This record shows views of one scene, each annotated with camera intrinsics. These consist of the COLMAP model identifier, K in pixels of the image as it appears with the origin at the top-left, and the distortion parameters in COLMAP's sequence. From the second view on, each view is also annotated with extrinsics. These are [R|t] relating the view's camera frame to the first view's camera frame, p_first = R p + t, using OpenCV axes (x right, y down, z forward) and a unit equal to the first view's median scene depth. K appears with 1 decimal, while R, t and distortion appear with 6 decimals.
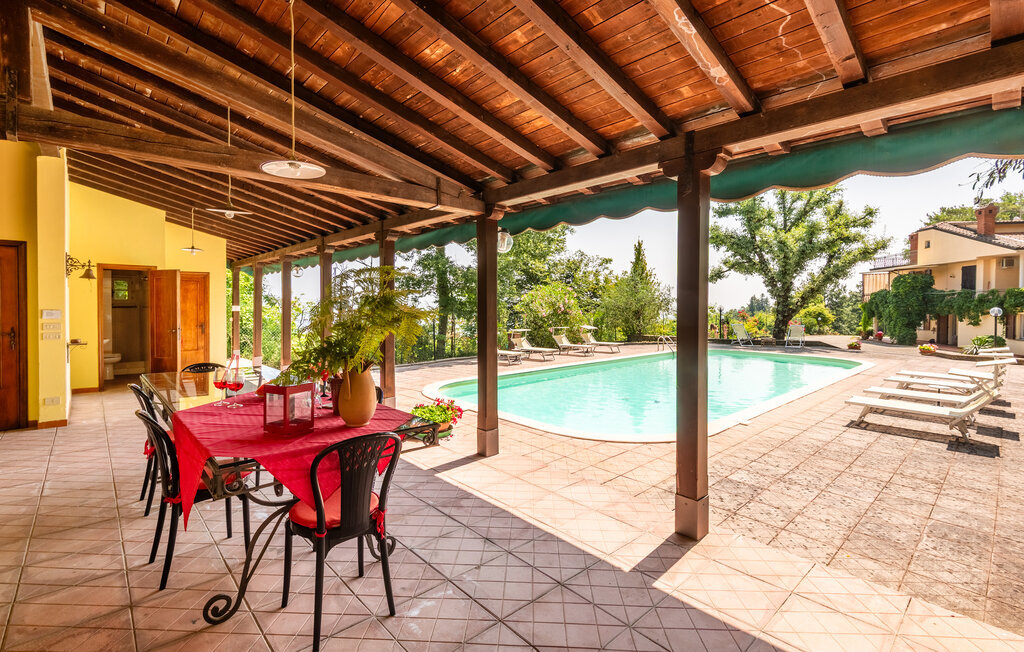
lens RADIAL K [[466.6, 0, 514.1], [0, 466.6, 306.1], [0, 0, 1]] dist [0.000994, -0.000544]
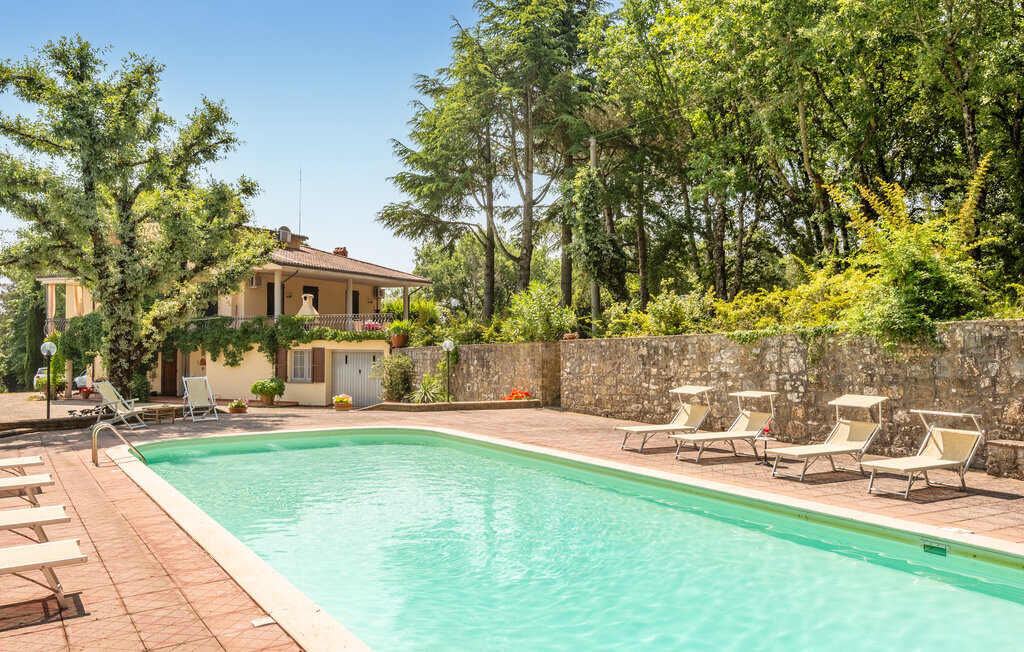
lens RADIAL K [[829.4, 0, 502.3], [0, 829.4, 313.9], [0, 0, 1]] dist [0.026379, -0.002953]
pose [[0.205540, 0.023387, 0.978369, -0.175311], [0.006264, 0.999662, -0.025212, -0.003706], [-0.978629, 0.011310, 0.205324, 0.328365]]
